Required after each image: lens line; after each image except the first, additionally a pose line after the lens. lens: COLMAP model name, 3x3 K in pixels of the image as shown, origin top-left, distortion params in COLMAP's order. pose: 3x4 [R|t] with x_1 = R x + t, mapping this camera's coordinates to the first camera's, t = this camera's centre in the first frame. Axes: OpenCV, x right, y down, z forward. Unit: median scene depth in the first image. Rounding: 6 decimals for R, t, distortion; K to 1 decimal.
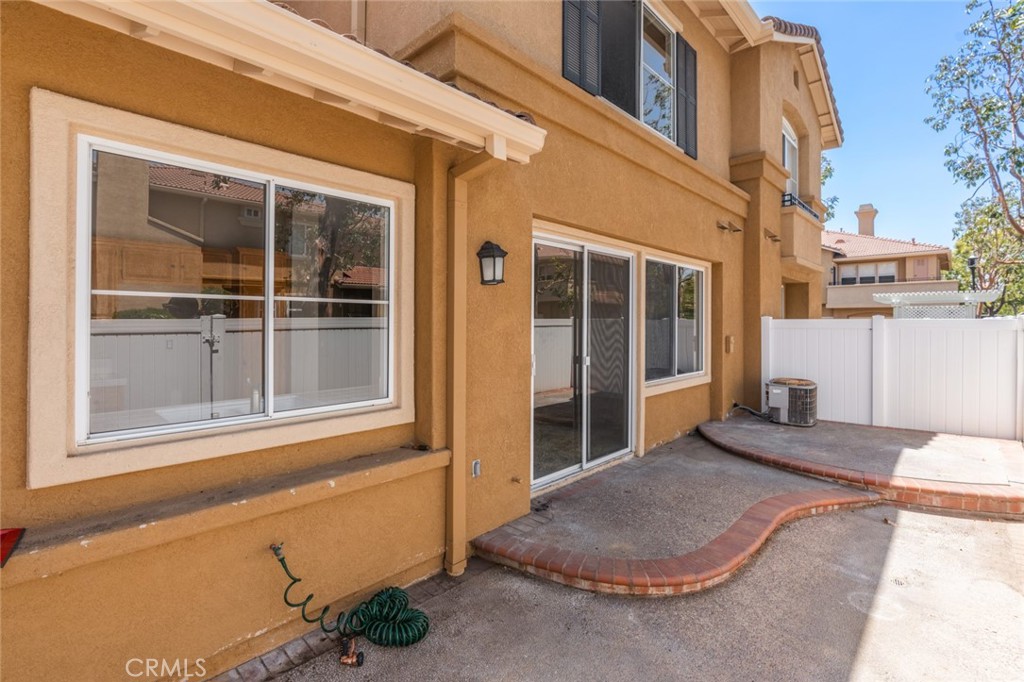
lens RADIAL K [[465.1, 0, 506.8], [0, 465.1, 318.1], [0, 0, 1]] dist [-0.007670, 0.002905]
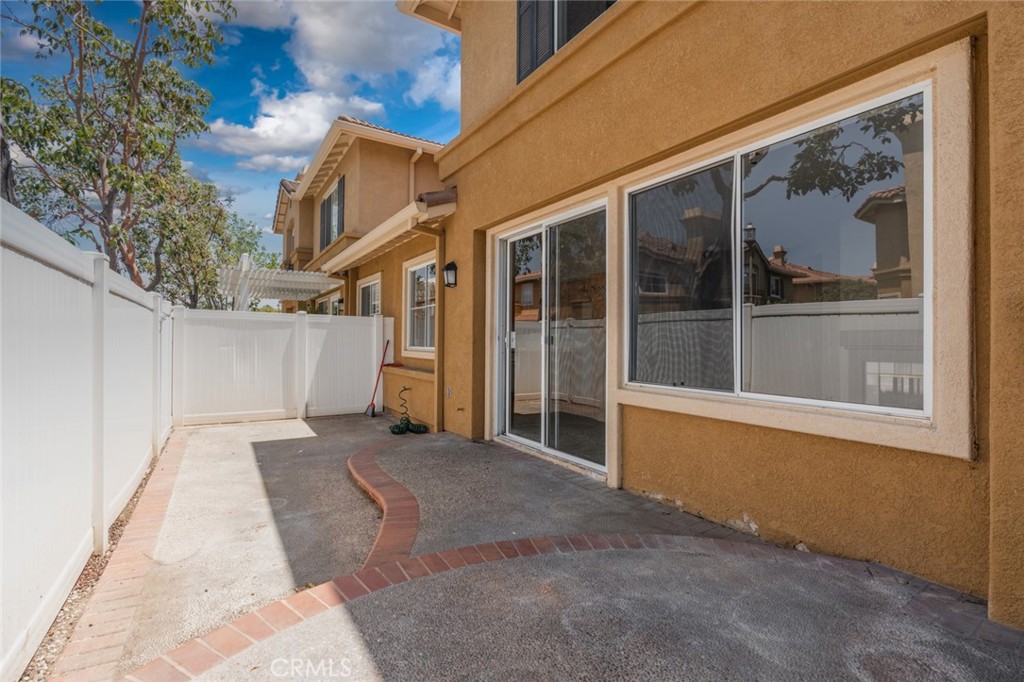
lens RADIAL K [[465.1, 0, 521.3], [0, 465.1, 337.1], [0, 0, 1]] dist [-0.007670, 0.002905]
pose [[-0.222847, -0.017120, -0.974703, 1.482749], [0.000247, 0.999845, -0.017618, 0.133954], [0.974853, -0.004167, -0.222808, 1.536788]]
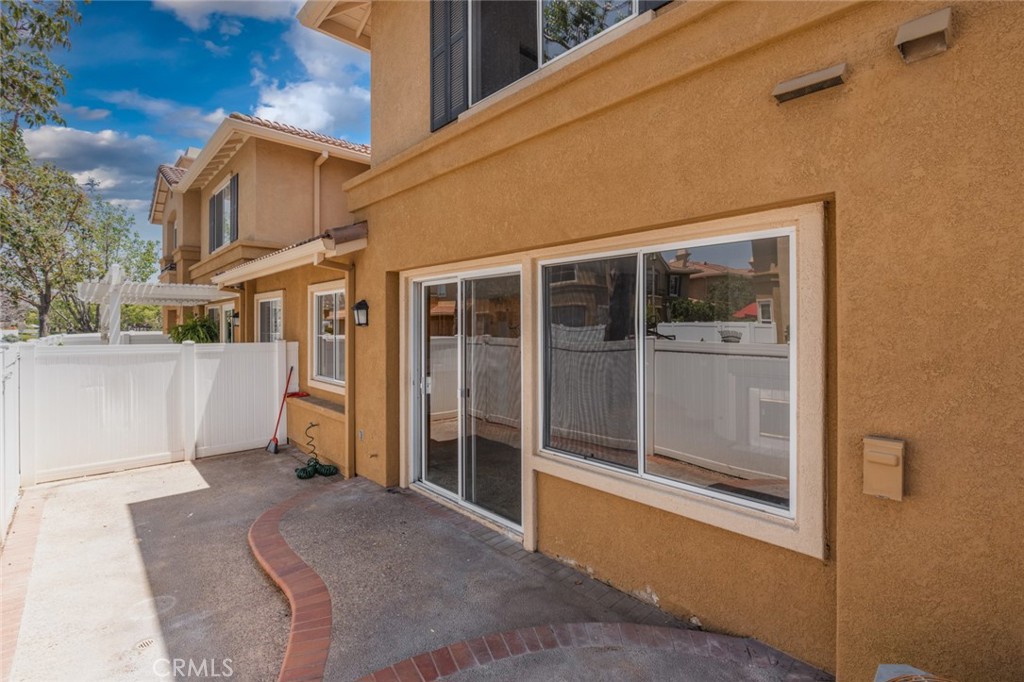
lens RADIAL K [[465.1, 0, 525.4], [0, 465.1, 325.0], [0, 0, 1]] dist [-0.007670, 0.002905]
pose [[-0.035364, -0.007732, -0.999345, 1.497559], [0.010104, 0.999916, -0.008094, -0.056785], [0.999323, -0.010383, -0.035283, 1.538816]]
